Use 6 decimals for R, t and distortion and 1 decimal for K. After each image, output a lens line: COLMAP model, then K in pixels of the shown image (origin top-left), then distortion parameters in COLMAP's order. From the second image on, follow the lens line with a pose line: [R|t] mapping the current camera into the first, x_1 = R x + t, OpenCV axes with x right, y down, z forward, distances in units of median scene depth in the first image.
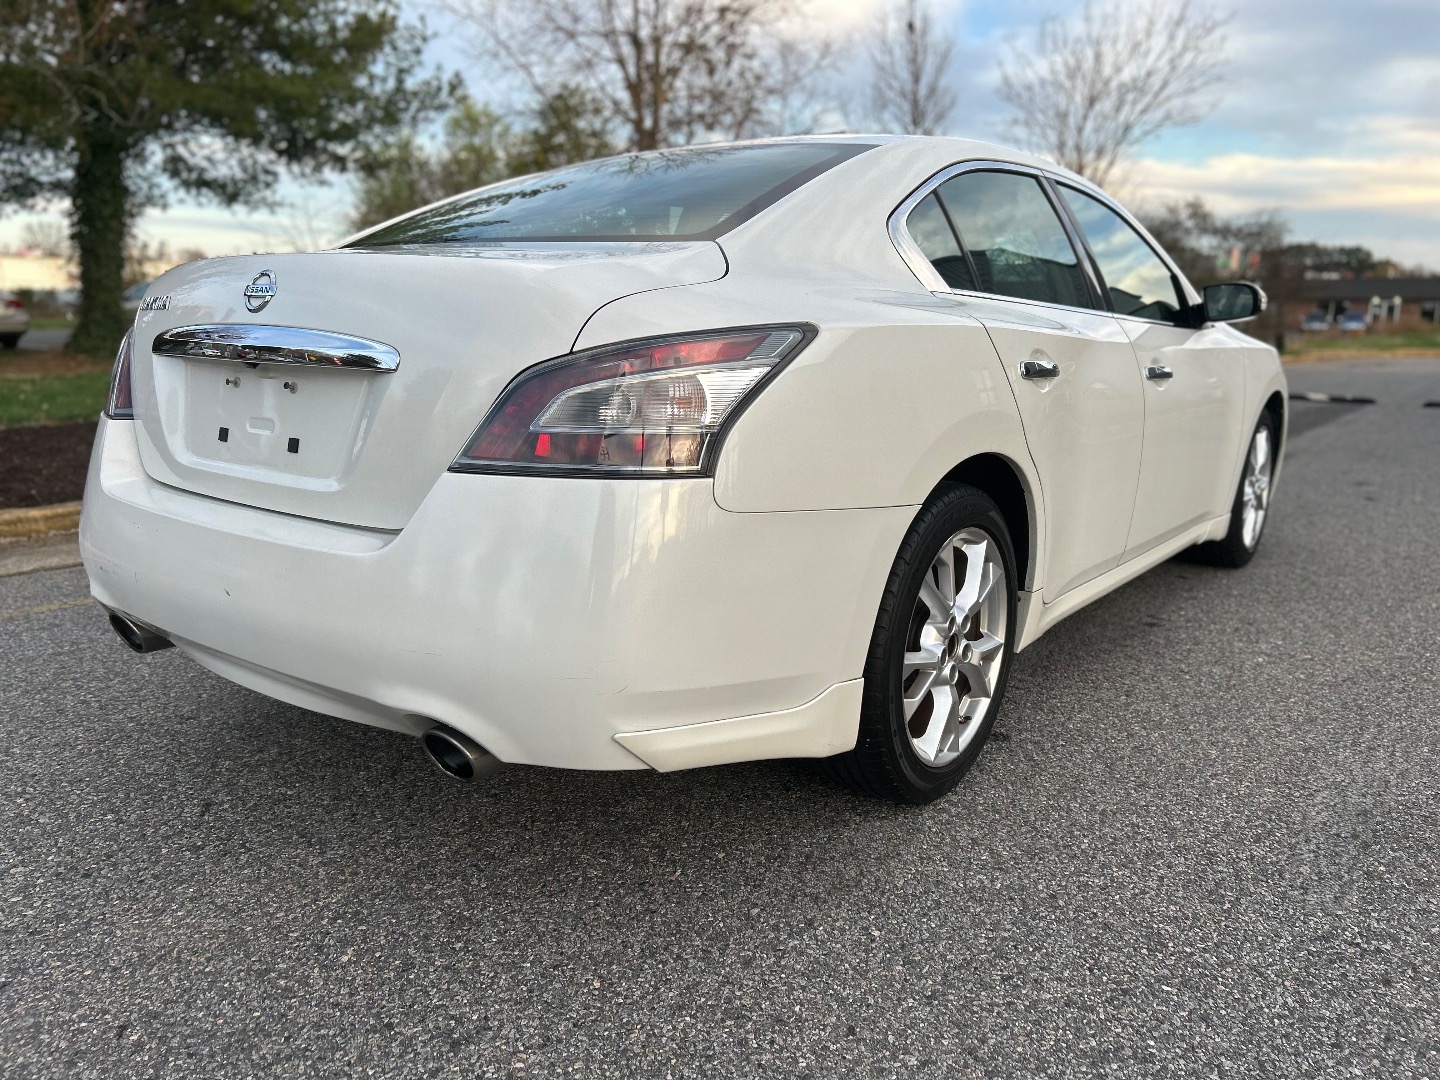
lens RADIAL K [[1083.9, 0, 727.9], [0, 1083.9, 533.2], [0, 0, 1]] dist [0.015707, -0.016371]
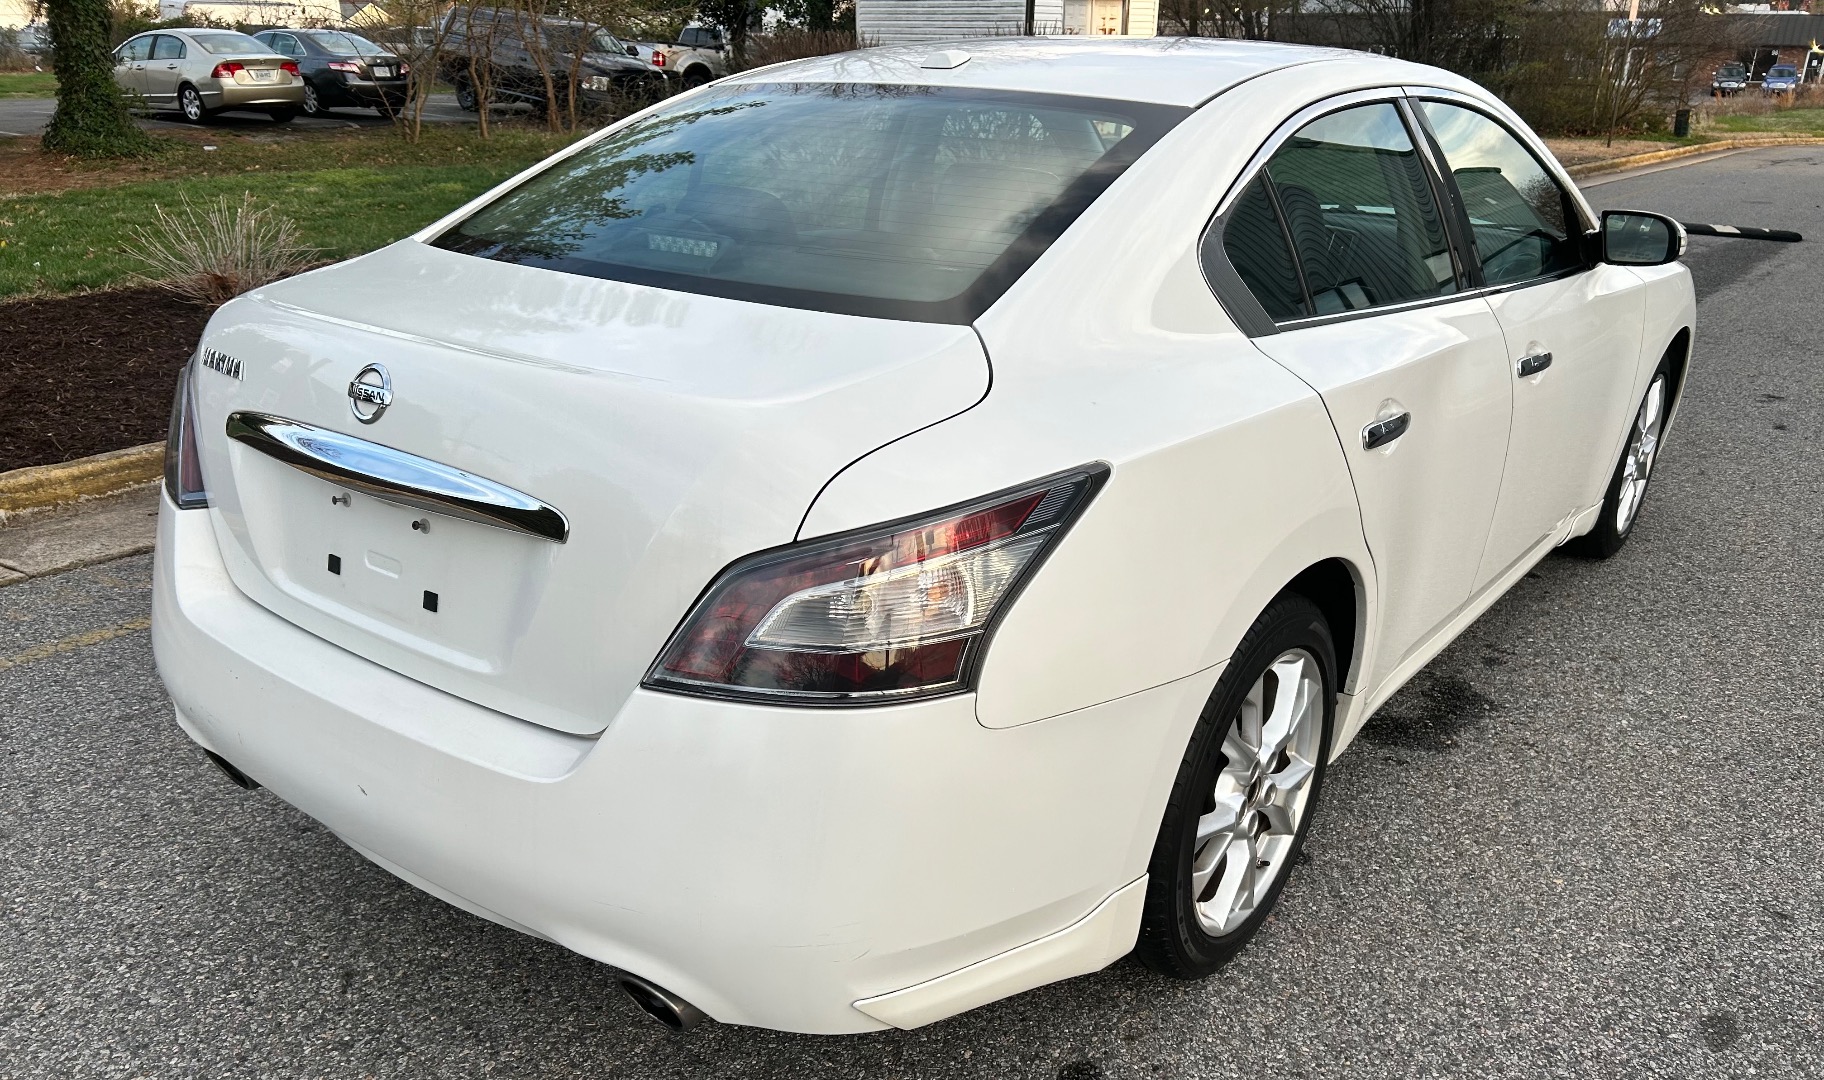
lens RADIAL K [[1393.1, 0, 905.1], [0, 1393.1, 546.8], [0, 0, 1]] dist [0.011141, -0.010537]
pose [[0.999985, 0.005495, -0.000578, -0.051001], [-0.005234, 0.975577, 0.219595, -0.292759], [0.001770, -0.219589, 0.975591, 0.029190]]
